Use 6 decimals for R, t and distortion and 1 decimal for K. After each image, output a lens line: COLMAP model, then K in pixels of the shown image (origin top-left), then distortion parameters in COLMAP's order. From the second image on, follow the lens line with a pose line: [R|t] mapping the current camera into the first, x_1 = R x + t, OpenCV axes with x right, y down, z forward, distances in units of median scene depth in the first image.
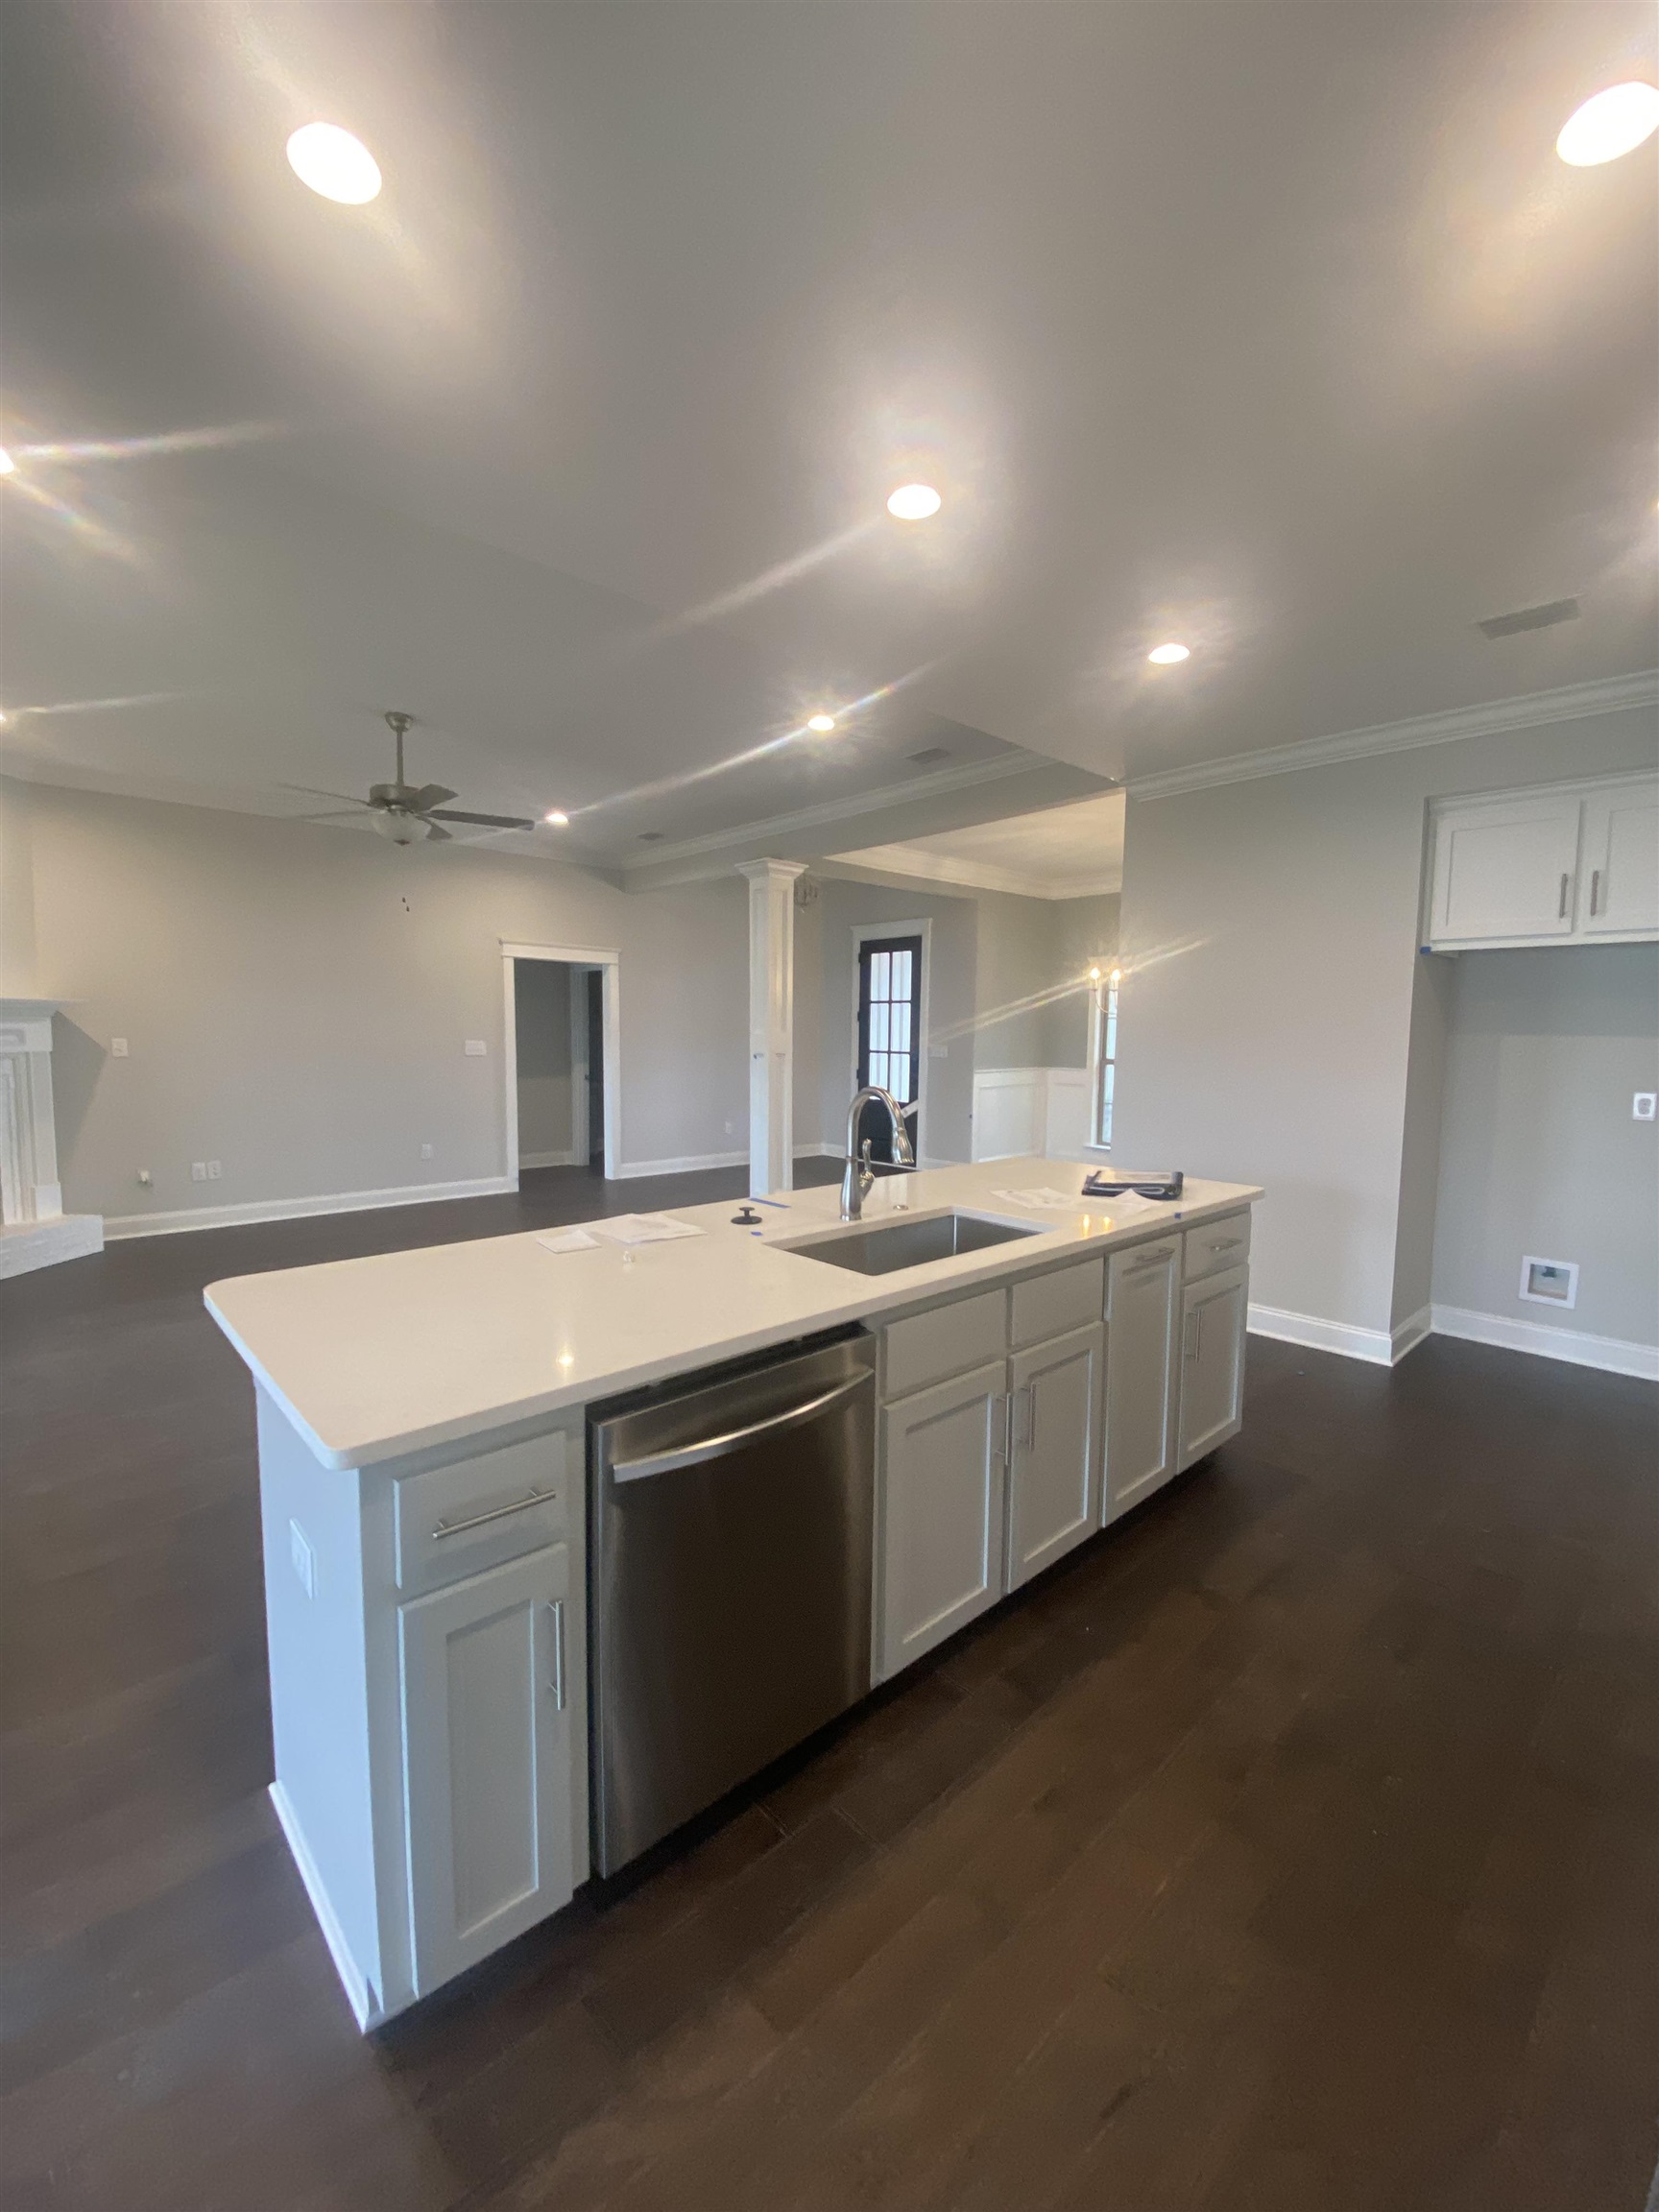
lens RADIAL K [[892.8, 0, 839.0], [0, 892.8, 1093.6], [0, 0, 1]] dist [-0.005239, -0.004941]
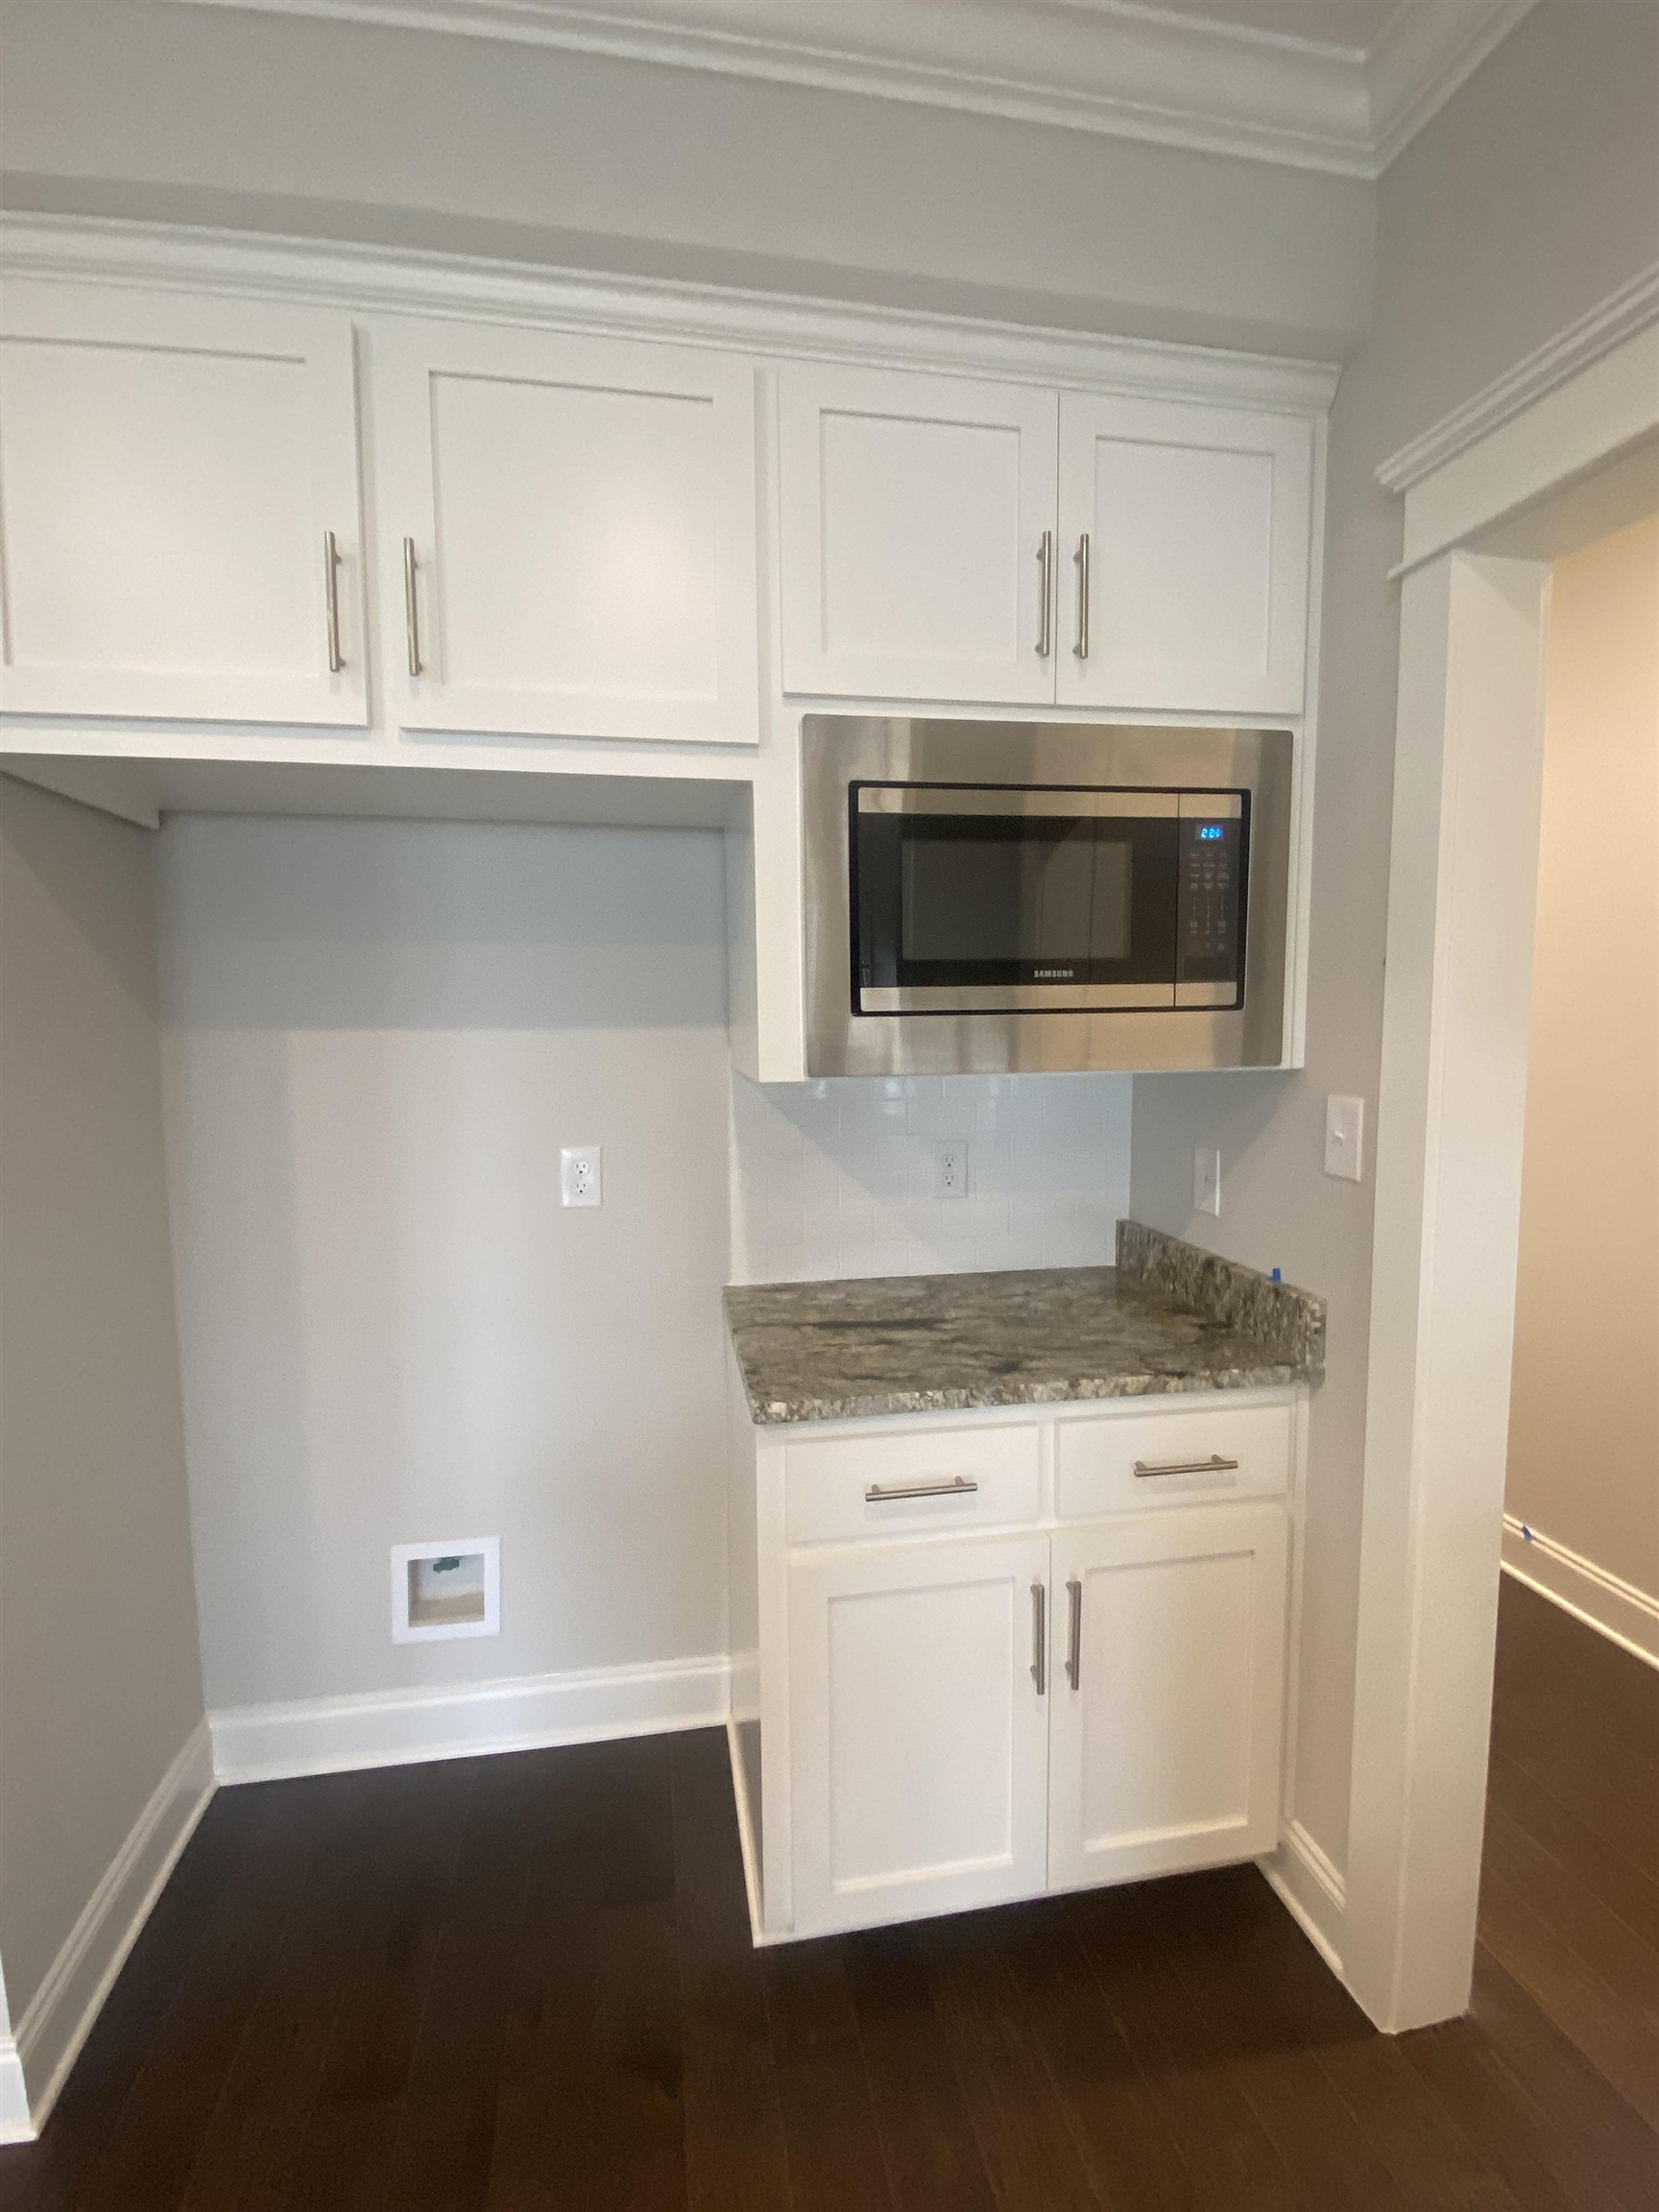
lens RADIAL K [[1053.3, 0, 825.1], [0, 1053.3, 1093.1], [0, 0, 1]] dist [0.001154, -0.001365]
pose [[0.543720, -0.091427, 0.834272, 0.522798], [0.083810, 0.994995, 0.054419, -0.047016], [-0.835072, 0.040331, 0.548661, 0.586238]]
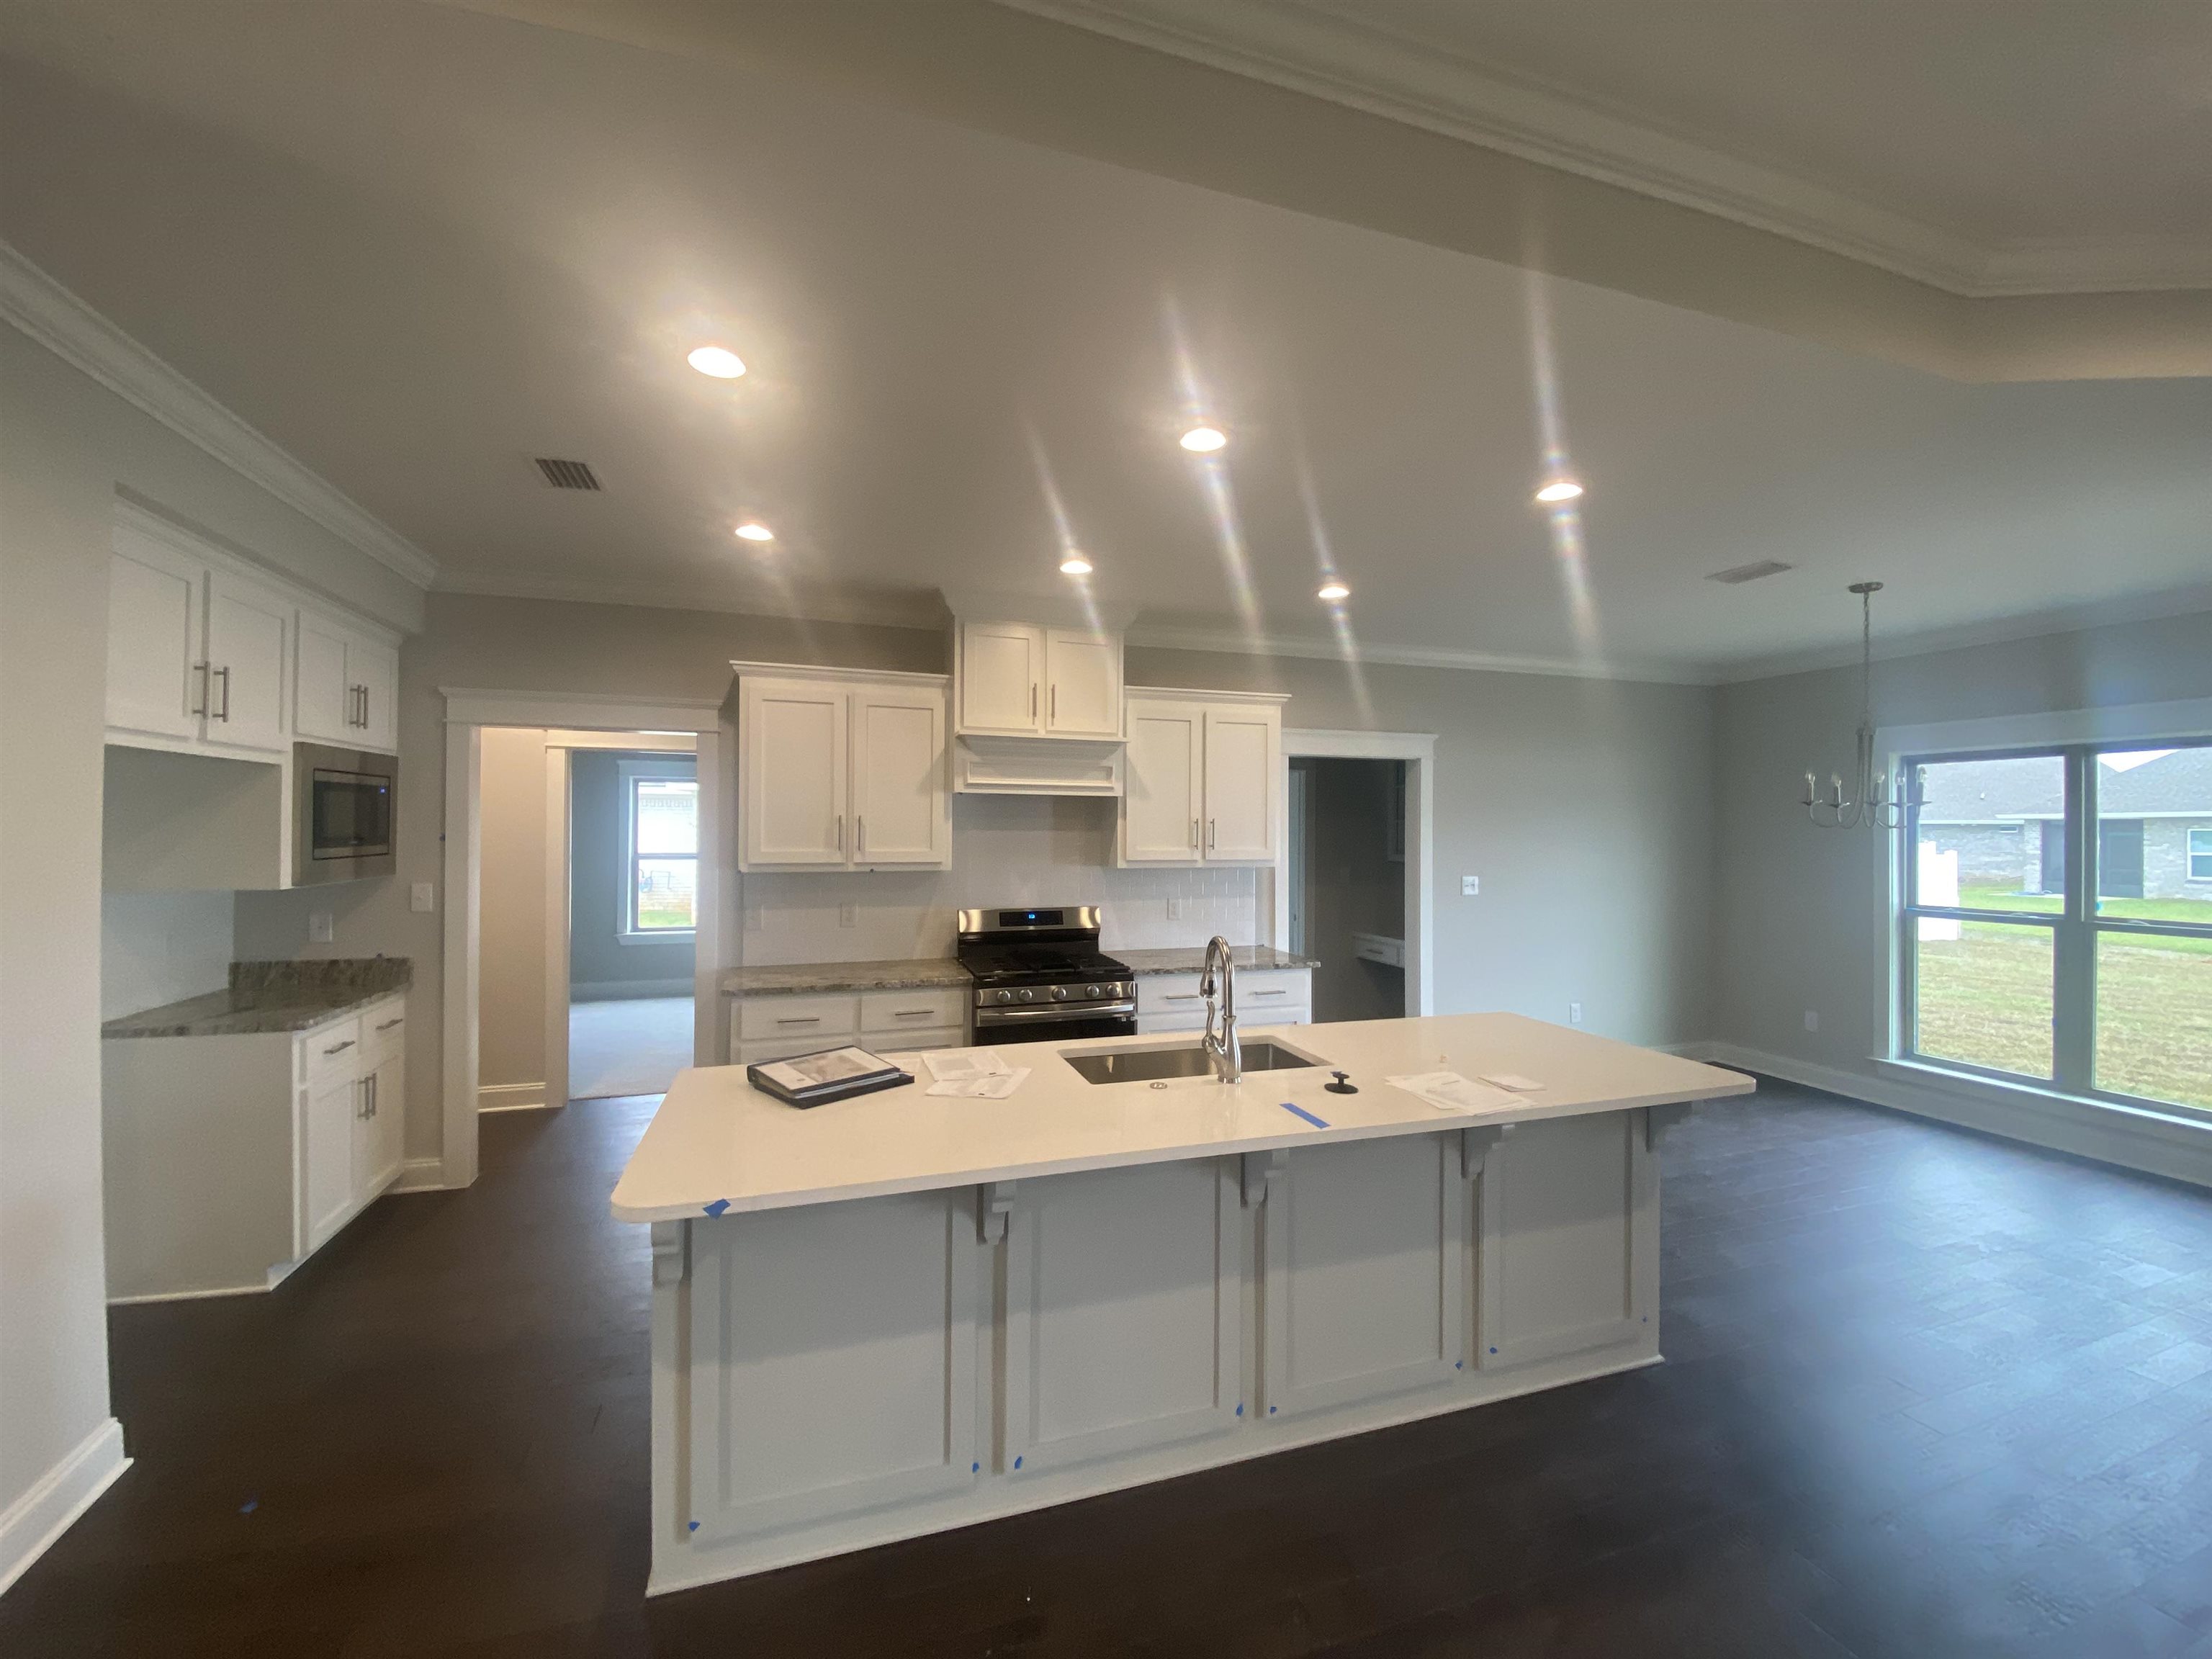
lens RADIAL K [[892.8, 0, 1105.4], [0, 892.8, 825.3], [0, 0, 1]] dist [-0.005239, -0.004941]
pose [[-0.905835, -0.022916, 0.423011, -0.164600], [0.010760, 0.996969, 0.077051, -0.142906], [-0.423494, 0.074347, -0.902843, 1.229013]]
